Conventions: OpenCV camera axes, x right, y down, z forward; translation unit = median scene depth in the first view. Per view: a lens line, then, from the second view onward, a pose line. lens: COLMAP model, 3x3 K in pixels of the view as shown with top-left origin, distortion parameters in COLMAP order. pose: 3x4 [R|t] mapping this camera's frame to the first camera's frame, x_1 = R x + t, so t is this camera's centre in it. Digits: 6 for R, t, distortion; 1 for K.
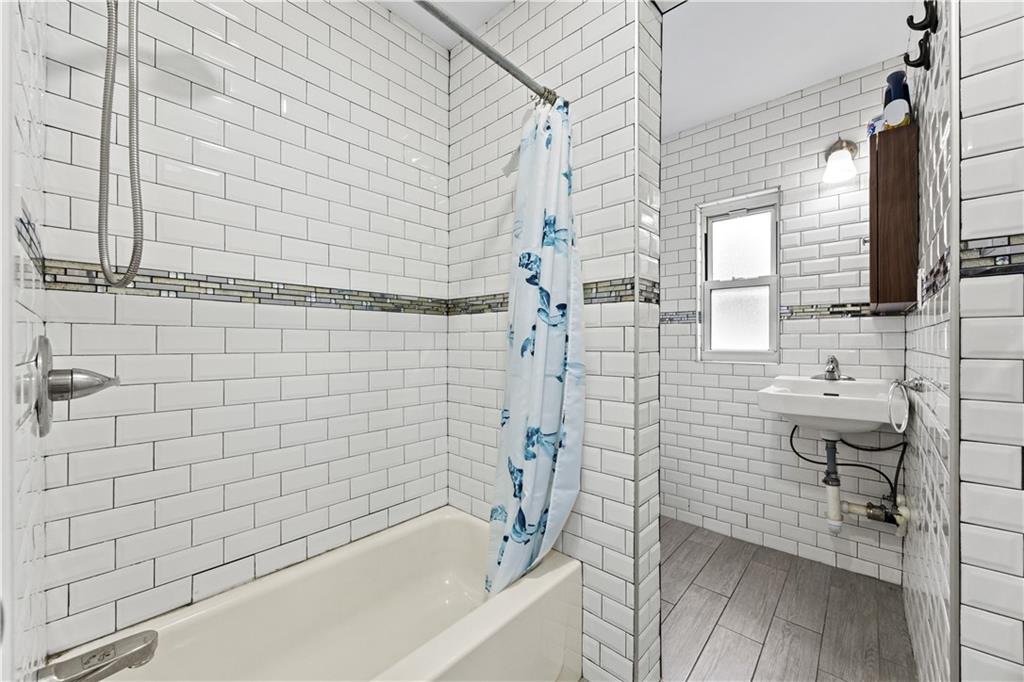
lens RADIAL K [[395.1, 0, 514.4], [0, 395.1, 339.8], [0, 0, 1]] dist [-0.002546, 0.000113]
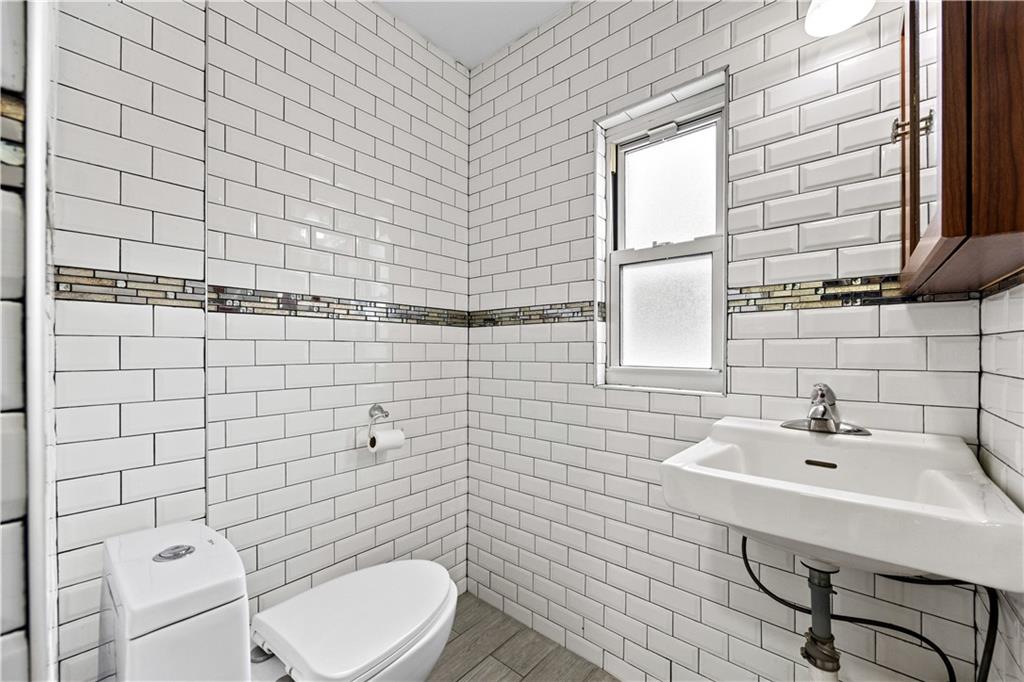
lens RADIAL K [[395.1, 0, 508.8], [0, 395.1, 347.4], [0, 0, 1]] dist [-0.002546, 0.000113]
pose [[0.999998, -0.000235, -0.002022, 0.385039], [0.000240, 0.999997, 0.002344, -0.005150], [0.002022, -0.002345, 0.999995, 0.471312]]
